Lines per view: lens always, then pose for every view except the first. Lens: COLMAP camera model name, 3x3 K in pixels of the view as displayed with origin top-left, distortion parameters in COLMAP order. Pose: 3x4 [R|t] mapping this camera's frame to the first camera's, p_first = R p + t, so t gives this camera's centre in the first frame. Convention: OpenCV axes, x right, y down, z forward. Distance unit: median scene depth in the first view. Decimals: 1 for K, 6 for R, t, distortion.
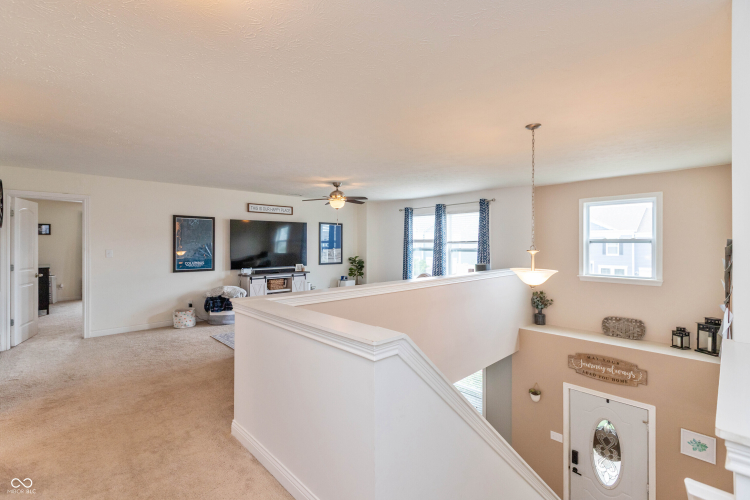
lens RADIAL K [[346.8, 0, 375.0], [0, 346.8, 250.0], [0, 0, 1]] dist [-0.000024, 0.000000]
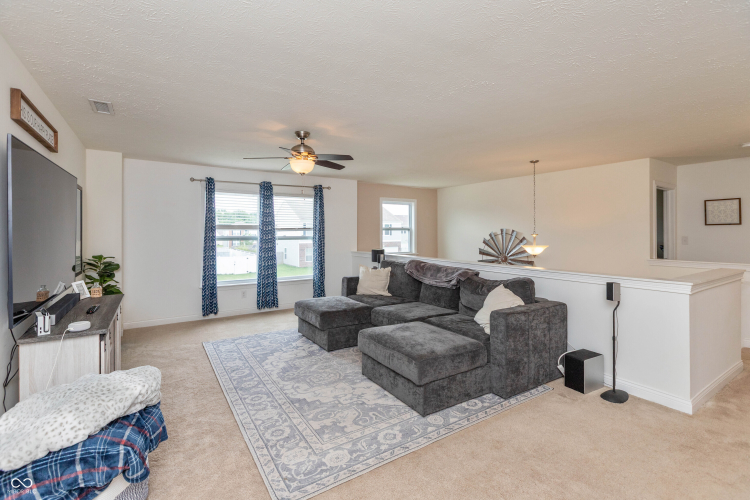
lens RADIAL K [[339.5, 0, 373.4], [0, 339.5, 231.9], [0, 0, 1]] dist [-0.075453, -0.000015]
pose [[0.192242, 0.000613, 0.981347, -0.583988], [0.017407, 0.999840, -0.004035, -0.009378], [-0.981193, 0.017858, 0.192201, 0.667931]]
